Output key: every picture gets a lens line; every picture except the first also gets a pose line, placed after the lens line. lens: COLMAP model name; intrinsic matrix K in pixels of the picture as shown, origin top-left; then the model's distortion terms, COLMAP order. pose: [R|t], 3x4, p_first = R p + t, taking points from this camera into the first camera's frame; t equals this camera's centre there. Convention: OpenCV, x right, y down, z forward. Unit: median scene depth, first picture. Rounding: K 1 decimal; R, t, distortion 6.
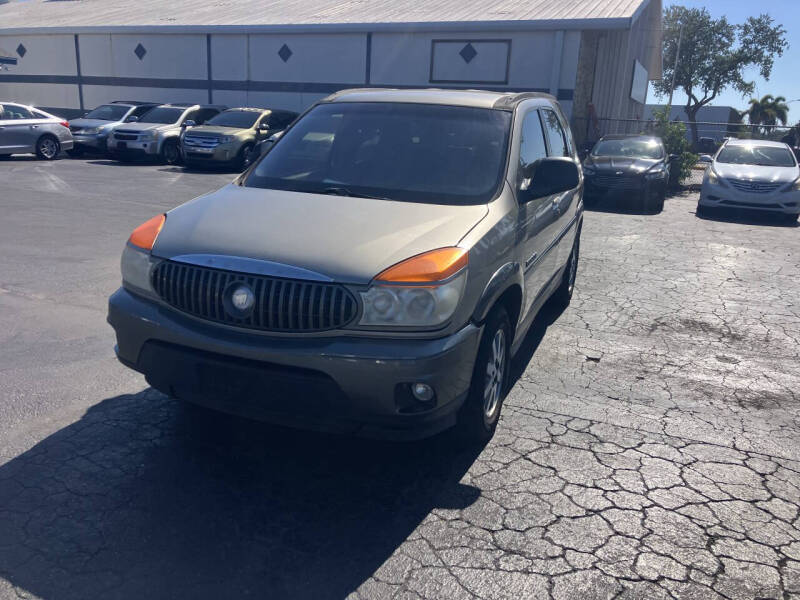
lens RADIAL K [[648.5, 0, 403.4], [0, 648.5, 303.6], [0, 0, 1]] dist [0.025392, -0.023746]
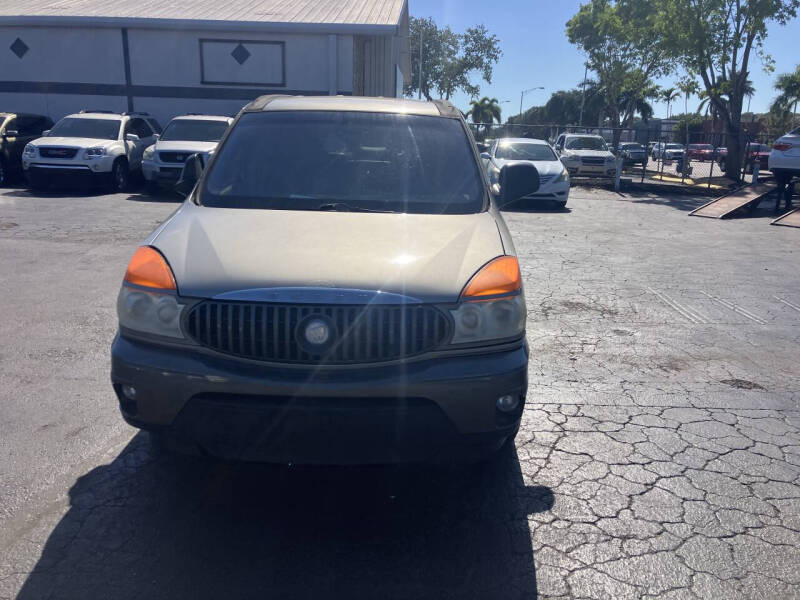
lens RADIAL K [[648.5, 0, 402.5], [0, 648.5, 304.9], [0, 0, 1]] dist [0.025392, -0.023746]
pose [[0.929379, -0.111726, 0.351812, -0.305274], [0.111561, 0.993540, 0.020811, -0.034895], [-0.351864, 0.019907, 0.935839, 0.077724]]
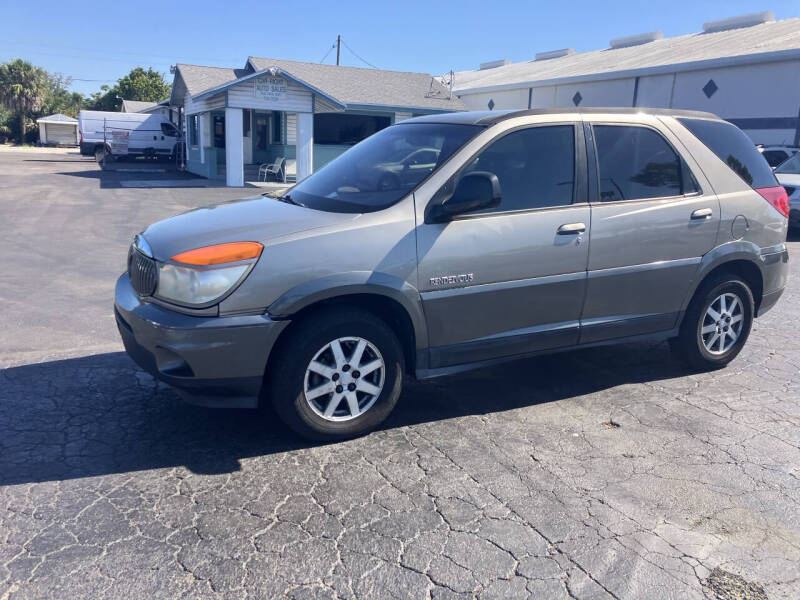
lens RADIAL K [[648.5, 0, 400.5], [0, 648.5, 294.3], [0, 0, 1]] dist [0.025392, -0.023746]
pose [[0.758577, 0.125645, -0.639355, 0.691869], [-0.175091, 0.984449, -0.014280, -0.019654], [0.627618, 0.122778, 0.768779, 0.222344]]
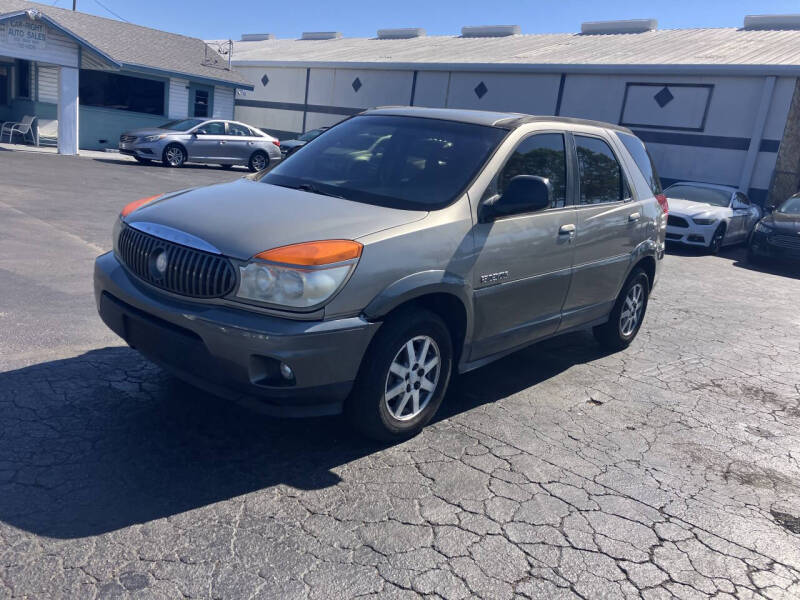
lens RADIAL K [[648.5, 0, 405.3], [0, 648.5, 302.2], [0, 0, 1]] dist [0.025392, -0.023746]
pose [[0.945191, 0.137746, -0.296042, 0.339535], [-0.155226, 0.987213, -0.036258, 0.024406], [0.287262, 0.080224, 0.954487, 0.027373]]
